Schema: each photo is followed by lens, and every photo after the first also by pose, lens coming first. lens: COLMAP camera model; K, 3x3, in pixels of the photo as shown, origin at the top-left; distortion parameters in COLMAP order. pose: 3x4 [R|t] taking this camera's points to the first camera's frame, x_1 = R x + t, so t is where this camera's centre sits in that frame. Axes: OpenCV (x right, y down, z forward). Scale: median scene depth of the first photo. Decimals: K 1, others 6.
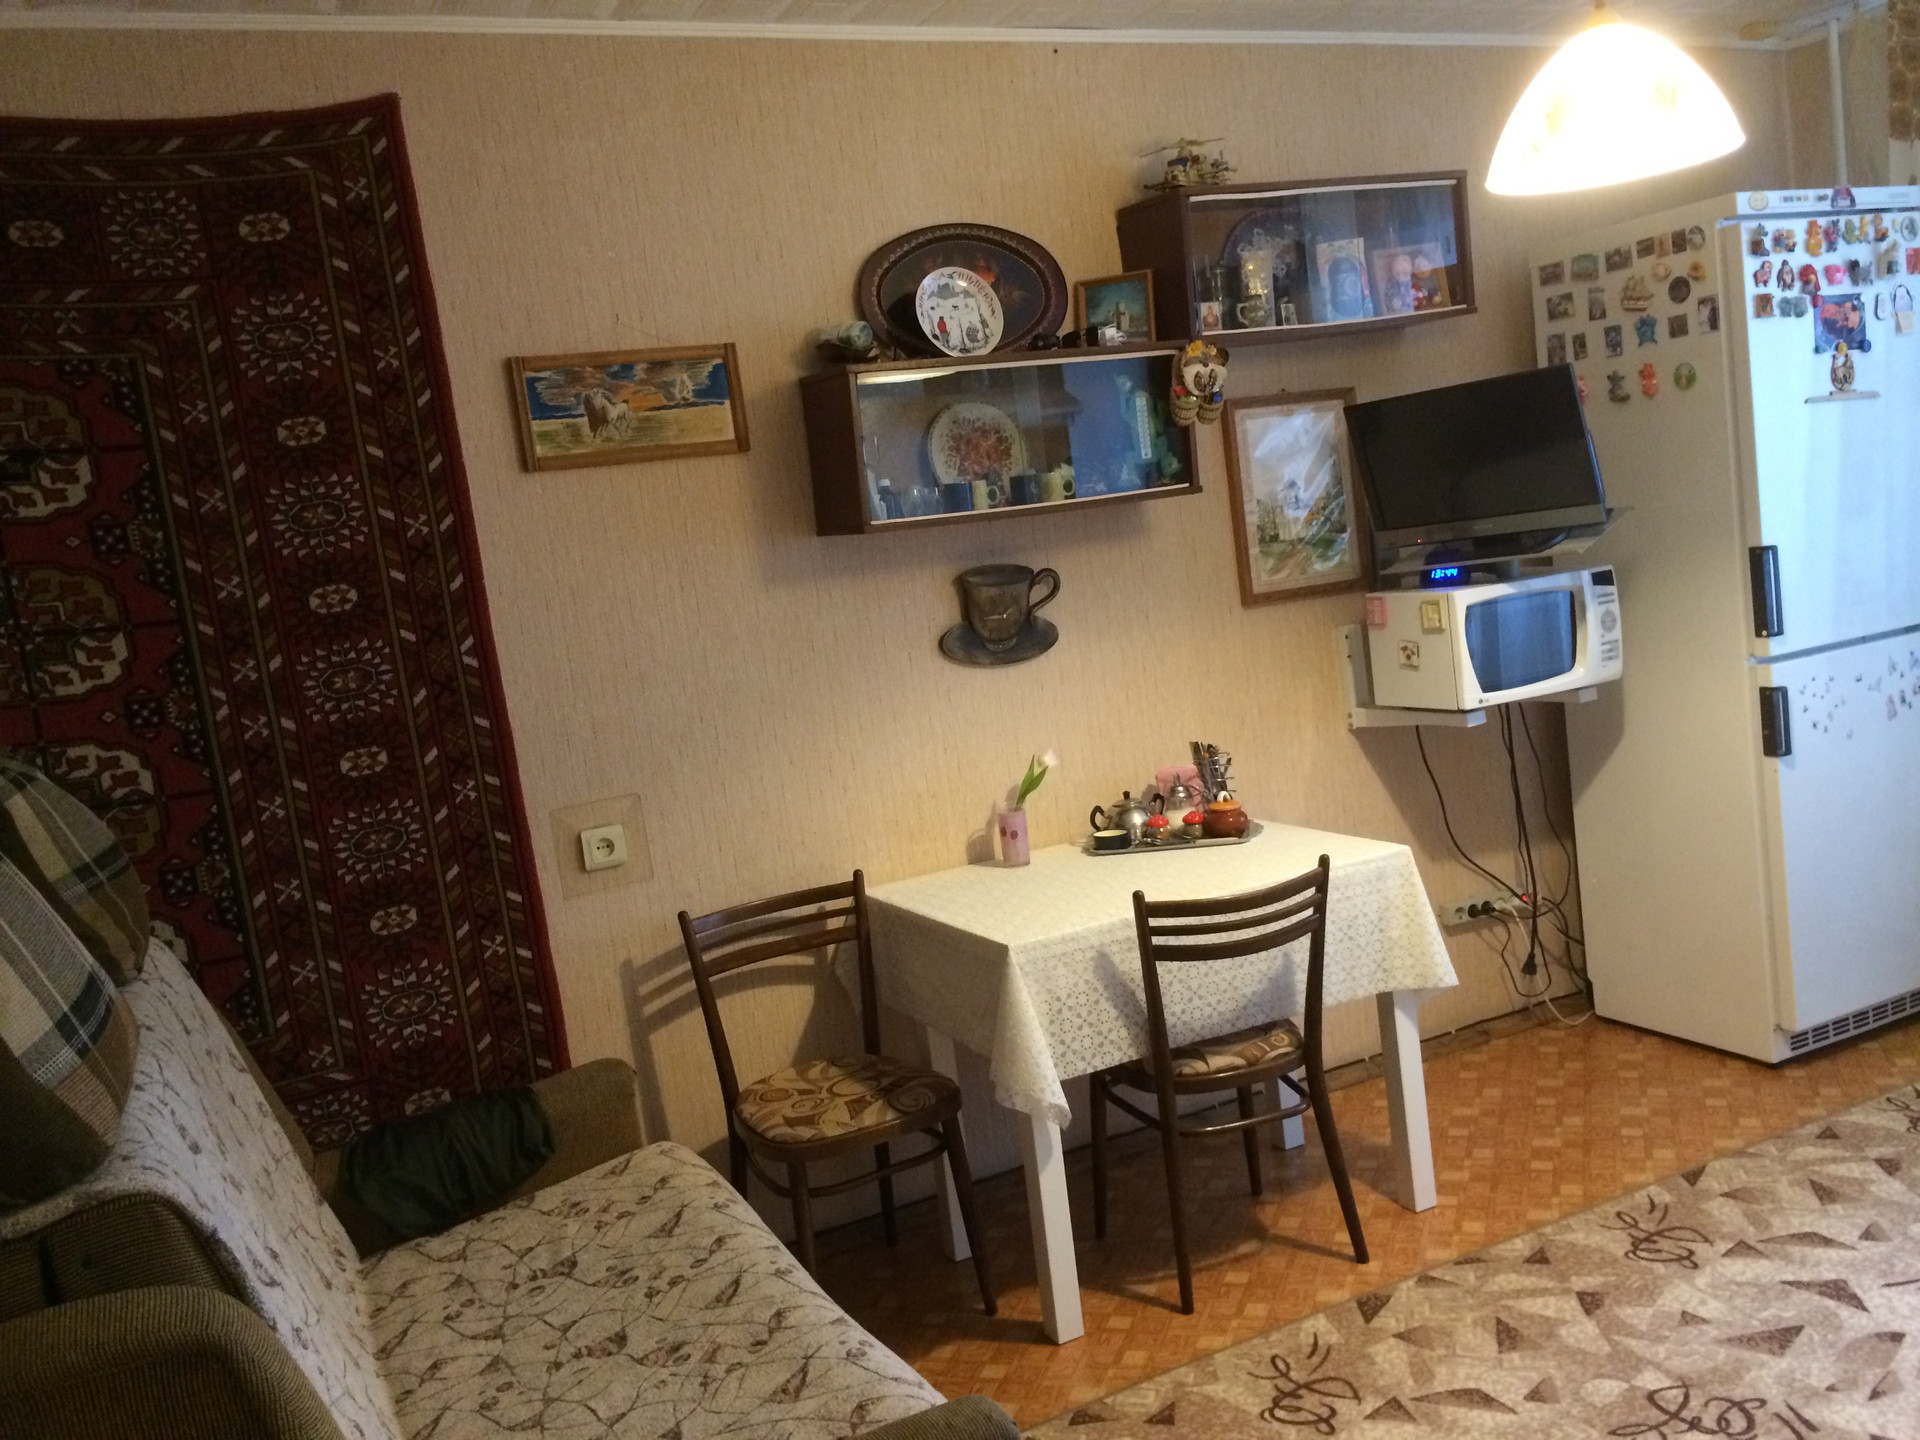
lens RADIAL K [[1668.4, 0, 955.2], [0, 1668.4, 720.2], [0, 0, 1]] dist [0.091700, -0.126726]
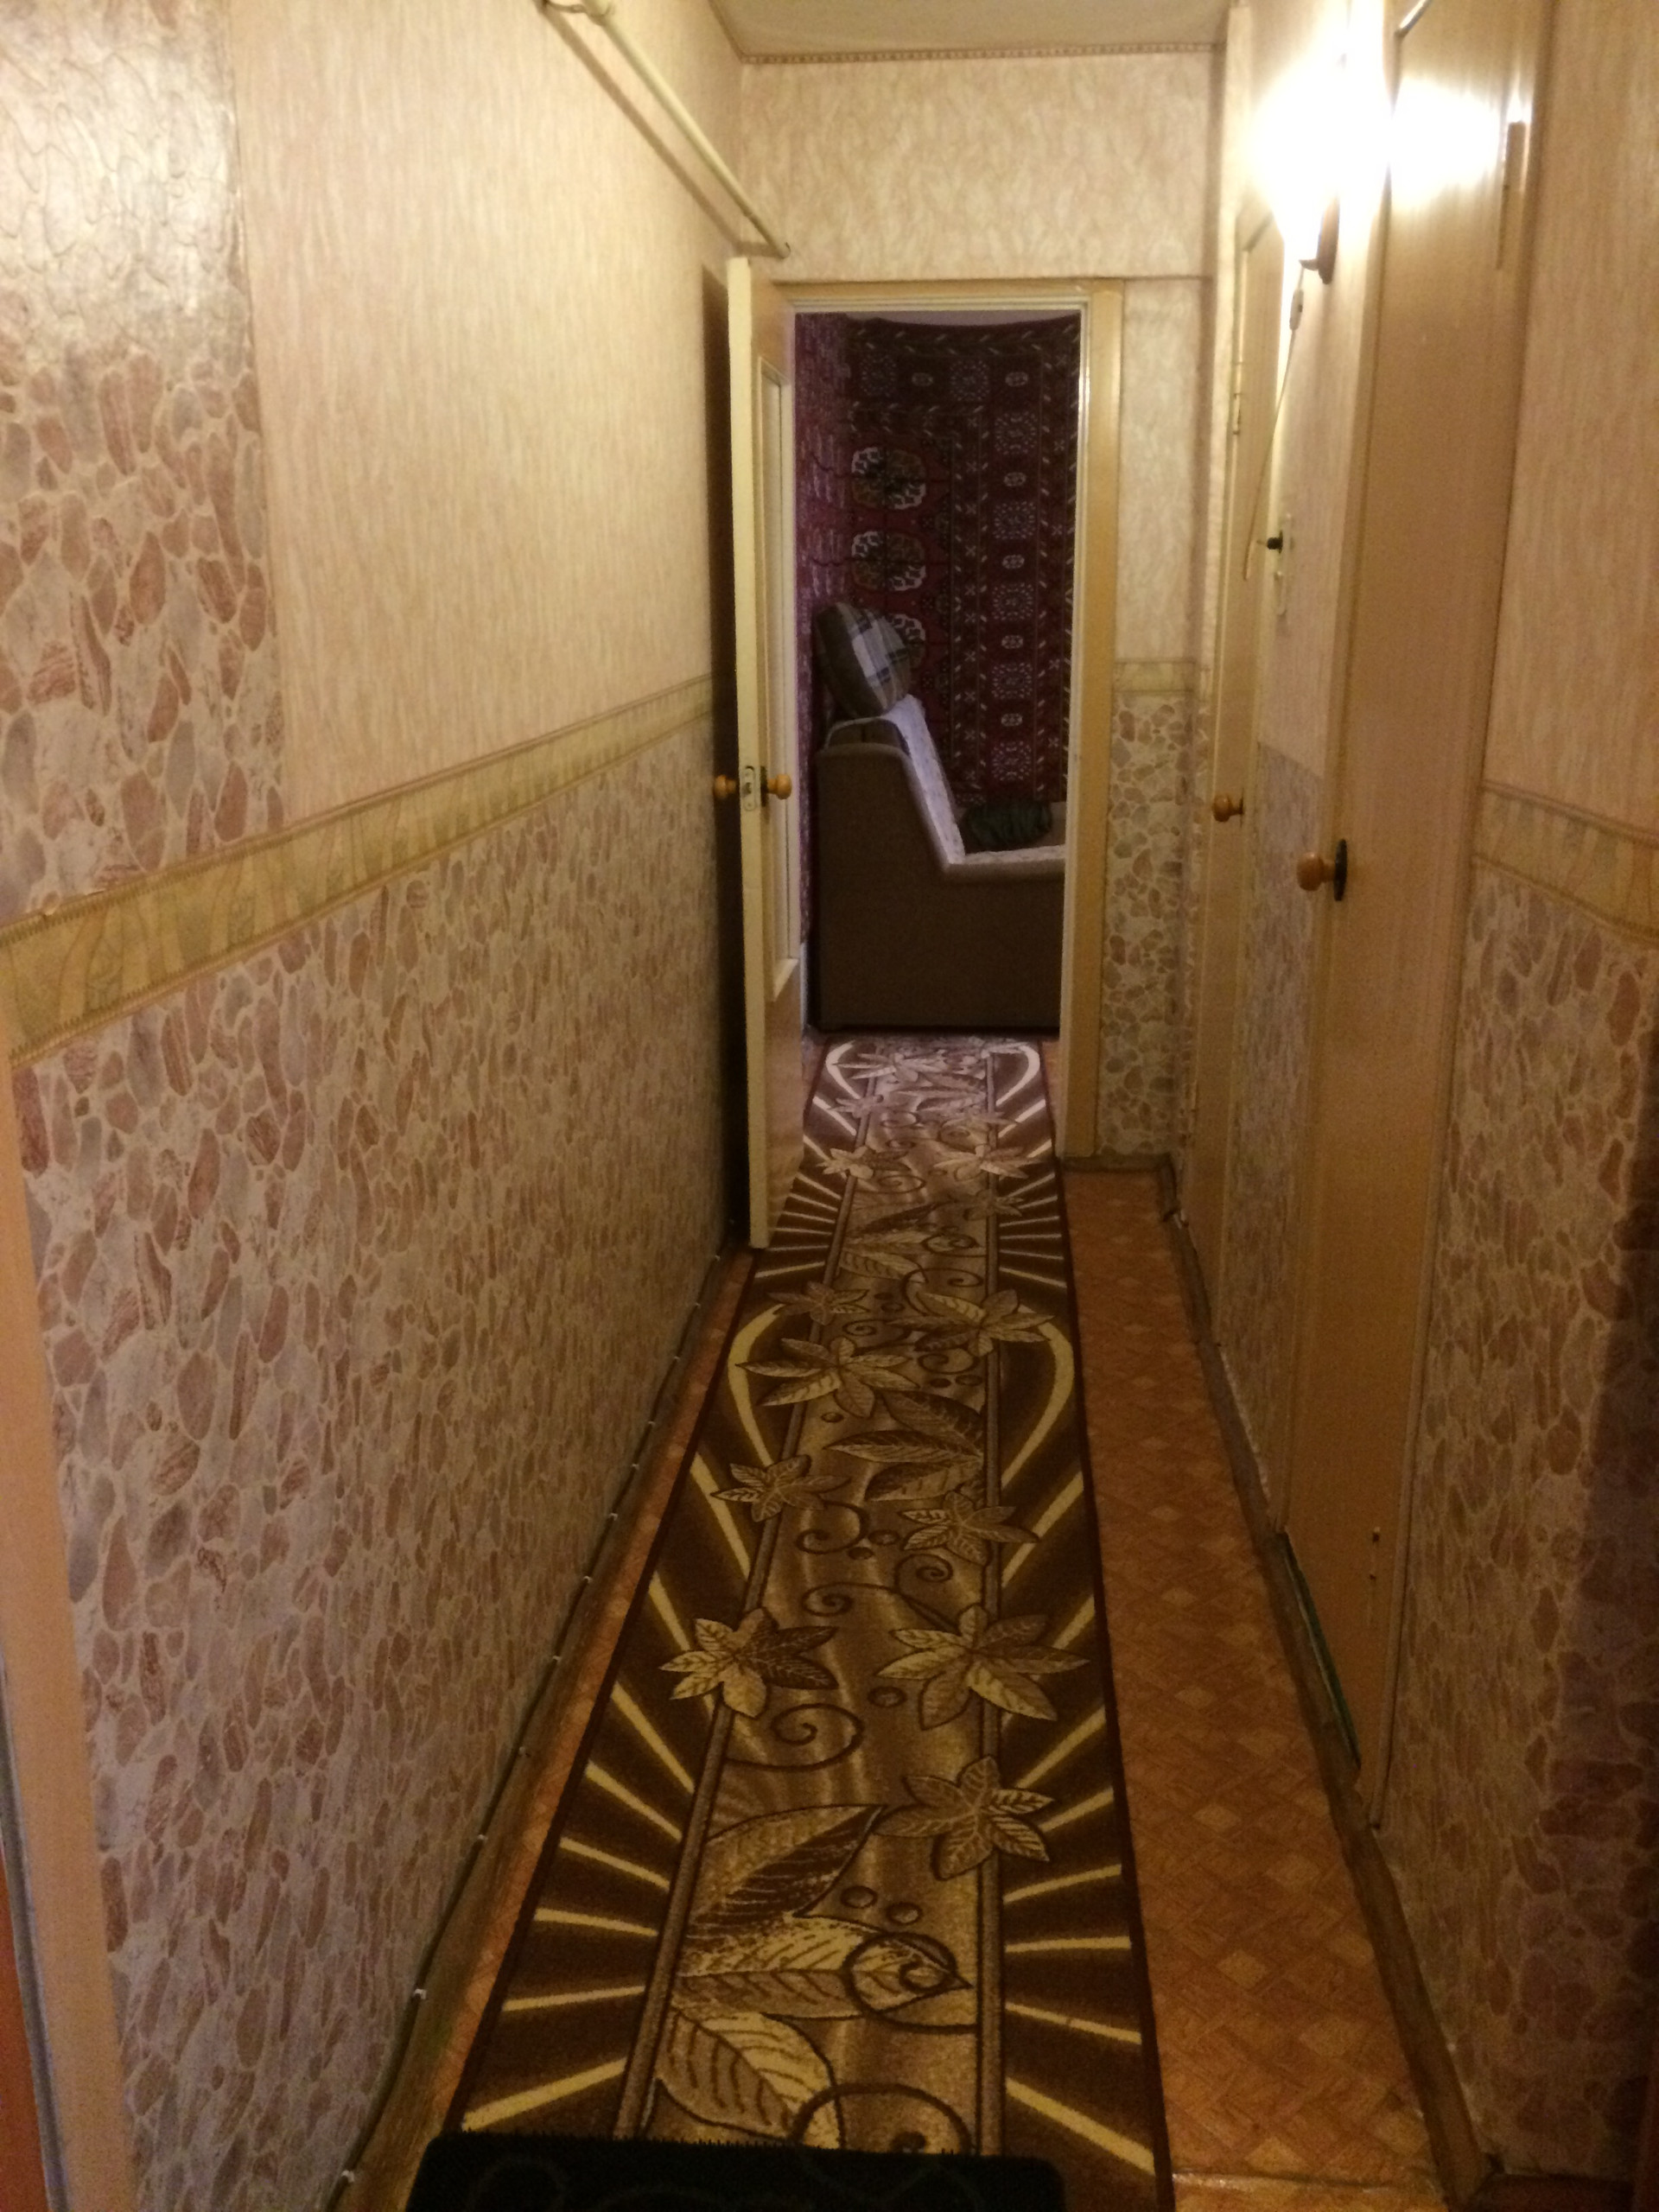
lens RADIAL K [[1922.1, 0, 834.3], [0, 1922.1, 1101.7], [0, 0, 1]] dist [0.091700, -0.126726]
pose [[0.854295, 0.253781, -0.453624, 0.739792], [-0.164575, 0.959873, 0.227064, 0.066885], [0.493046, -0.119325, 0.861781, -1.338587]]
